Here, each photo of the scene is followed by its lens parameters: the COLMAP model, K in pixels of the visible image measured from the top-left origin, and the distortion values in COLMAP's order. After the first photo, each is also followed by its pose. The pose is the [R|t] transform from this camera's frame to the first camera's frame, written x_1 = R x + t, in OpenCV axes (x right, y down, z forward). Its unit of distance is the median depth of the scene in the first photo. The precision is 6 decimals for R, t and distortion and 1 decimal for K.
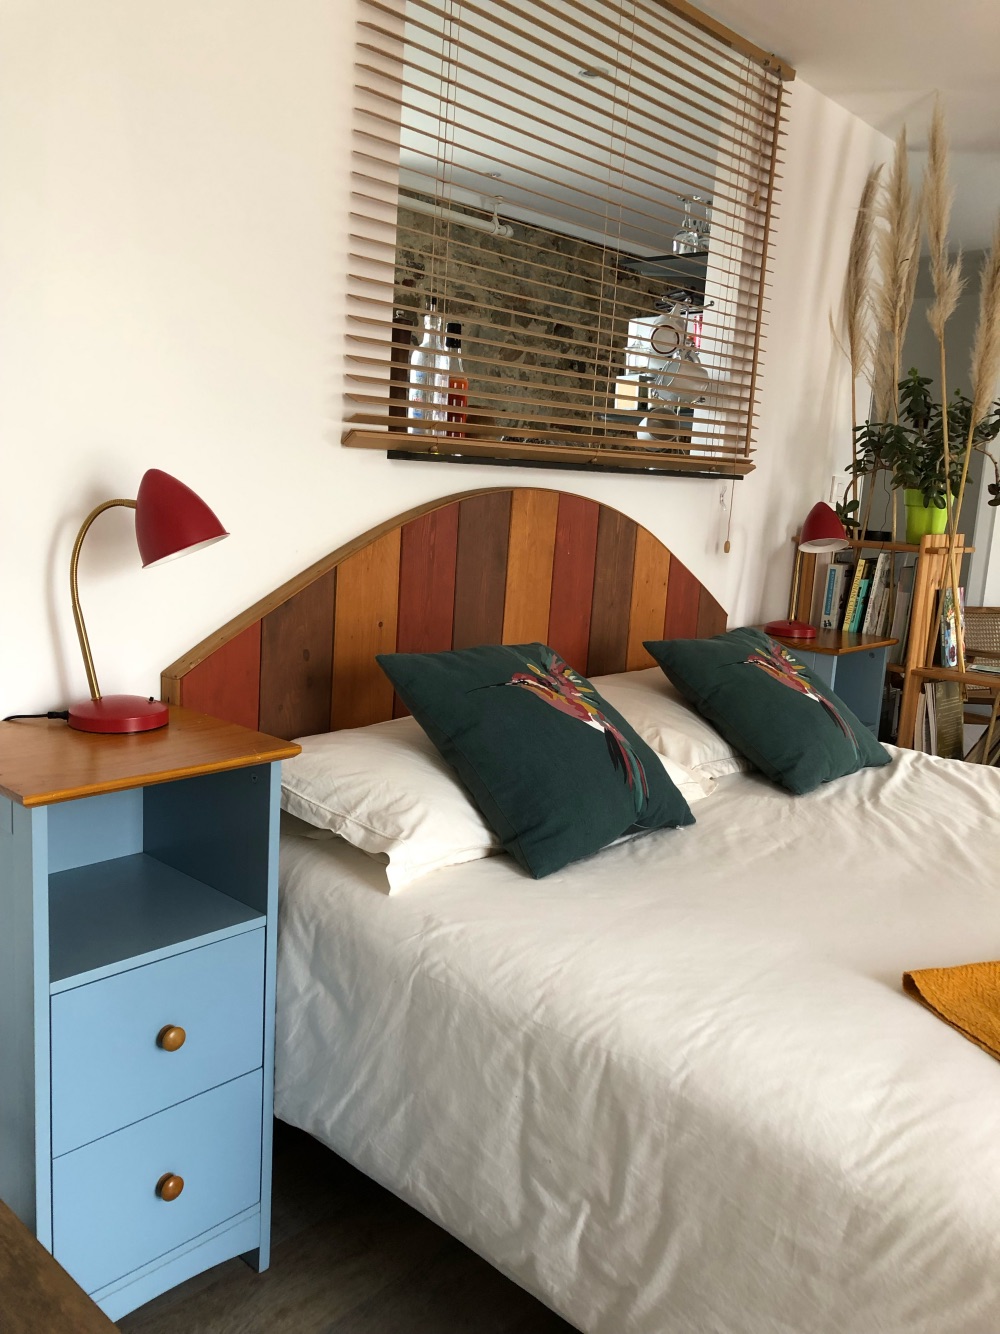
lens RADIAL K [[1108.7, 0, 494.1], [0, 1108.7, 665.6], [0, 0, 1]] dist [0.045003, -0.009602]
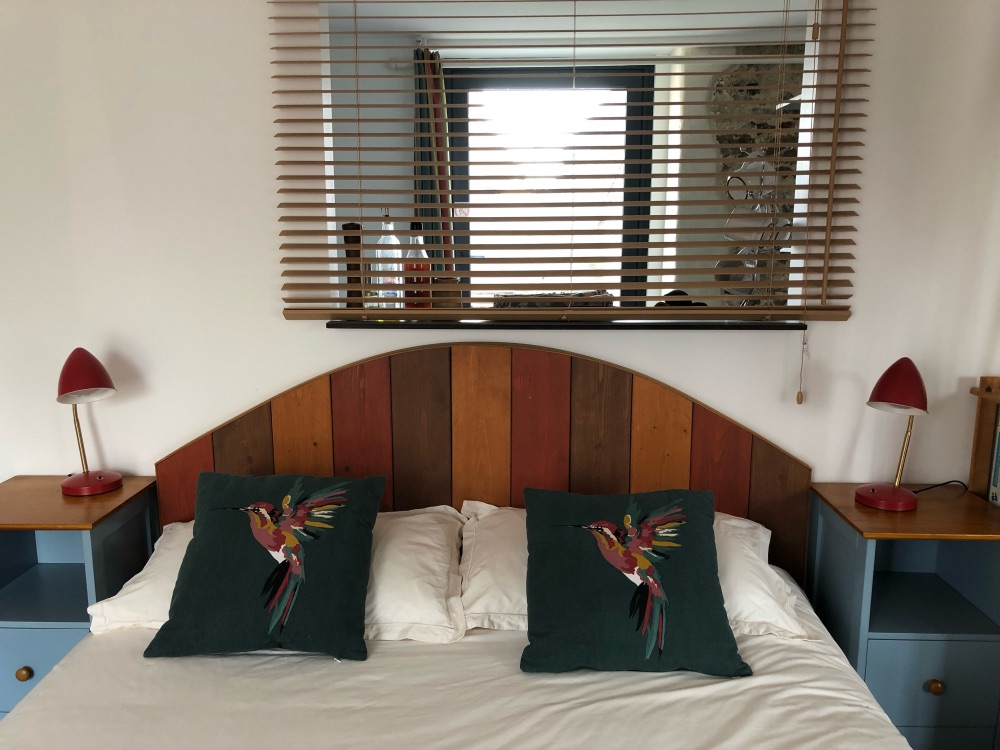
lens RADIAL K [[831.1, 0, 496.7], [0, 831.1, 374.2], [0, 0, 1]] dist [0.045003, -0.009602]
pose [[0.642094, 0.086196, -0.761765, 0.866971], [-0.093683, 0.995034, 0.033626, -0.187512], [0.760880, 0.049774, 0.646981, 0.507372]]
